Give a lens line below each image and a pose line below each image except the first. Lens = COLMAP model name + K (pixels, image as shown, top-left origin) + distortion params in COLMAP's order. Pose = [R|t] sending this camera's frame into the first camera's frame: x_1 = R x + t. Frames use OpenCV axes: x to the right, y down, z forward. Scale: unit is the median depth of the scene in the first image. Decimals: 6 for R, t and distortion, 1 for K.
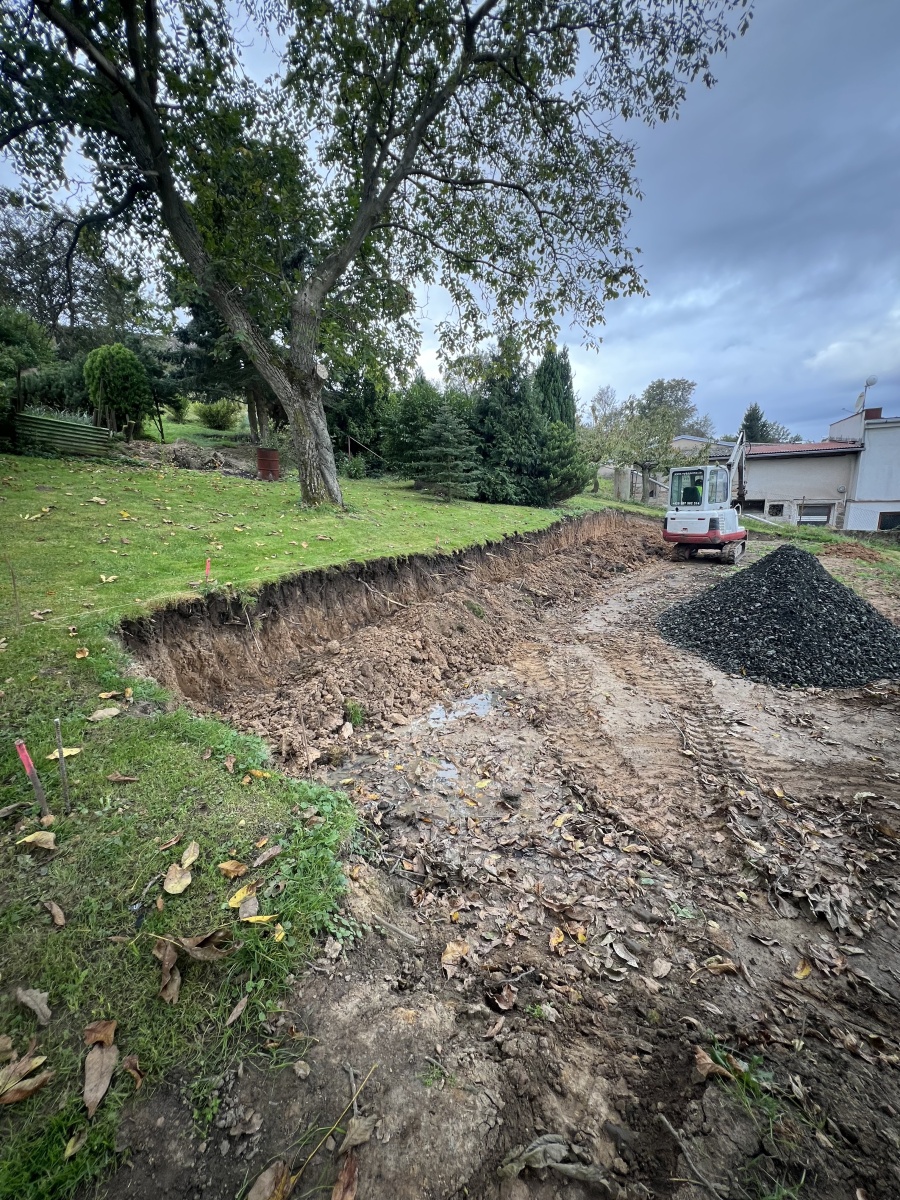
lens RADIAL K [[481.8, 0, 453.2], [0, 481.8, 602.2], [0, 0, 1]] dist [-0.007558, -0.000113]
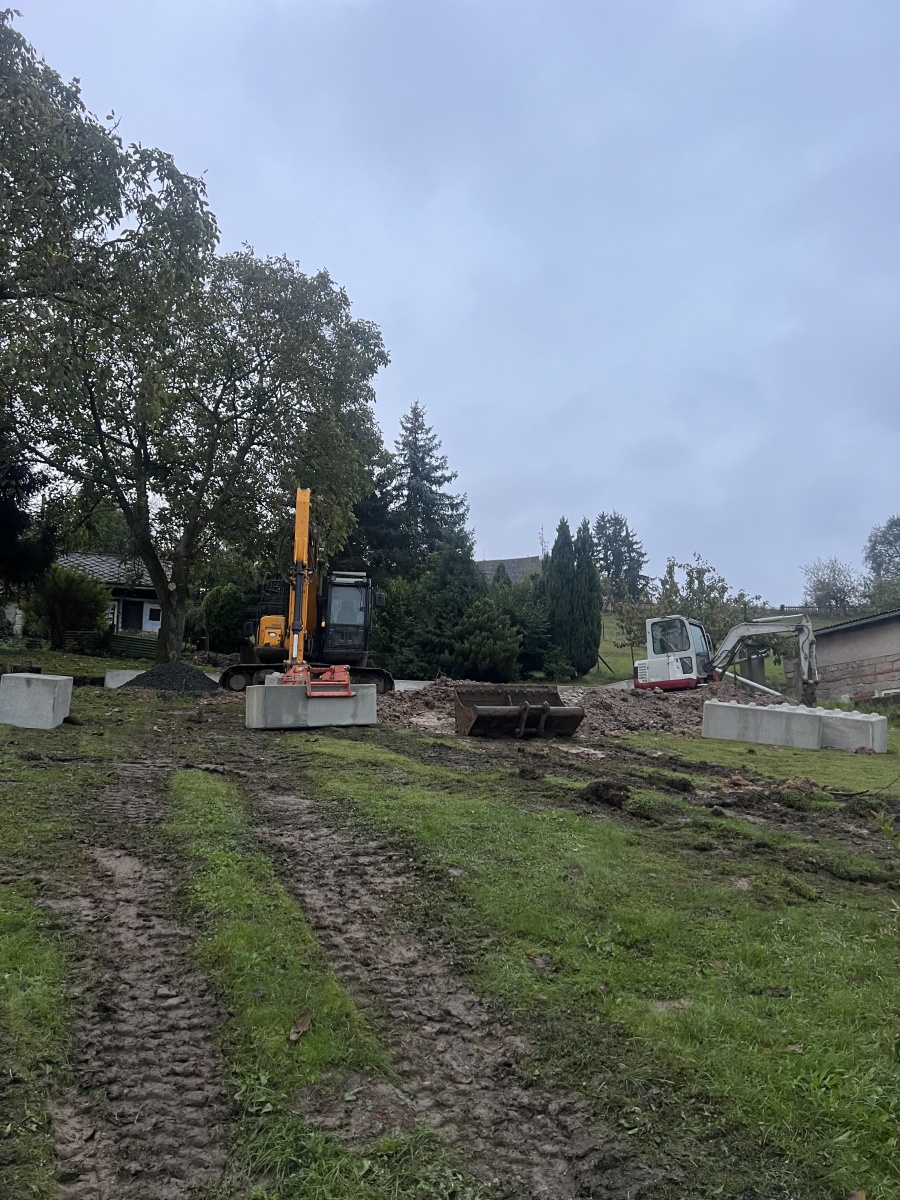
lens RADIAL K [[906.3, 0, 450.0], [0, 906.3, 600.0], [0, 0, 1]] dist [0.031866, -0.081707]
pose [[0.764704, -0.116680, -0.633729, 1.651133], [-0.162846, 0.916554, -0.365254, 0.371921], [0.623465, 0.382512, 0.681892, -0.342180]]
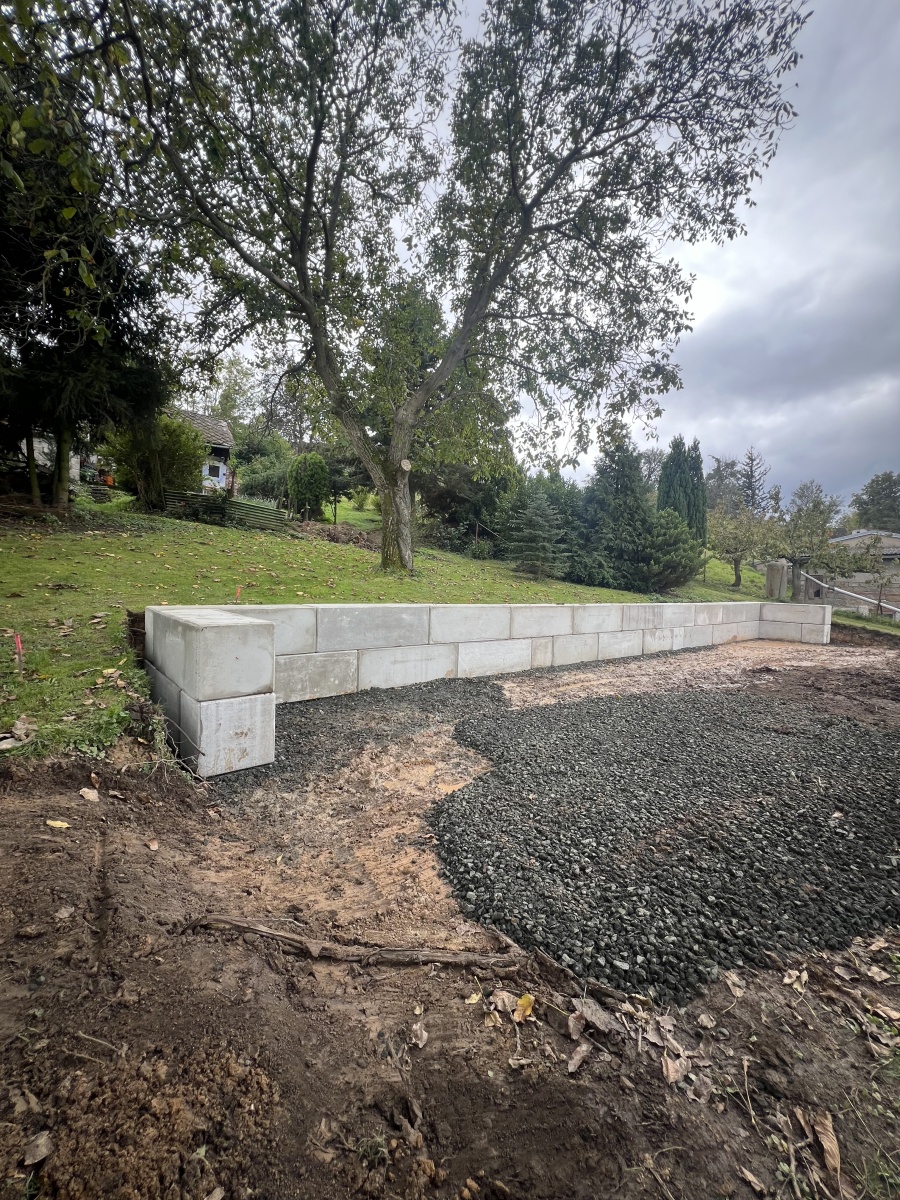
lens RADIAL K [[481.3, 0, 448.6], [0, 481.3, 595.9], [0, 0, 1]] dist [0.000397, -0.000071]
pose [[0.930596, 0.071220, -0.359053, 0.208083], [-0.139738, 0.975723, -0.168633, 0.033416], [0.338326, 0.207103, 0.917956, -0.030296]]
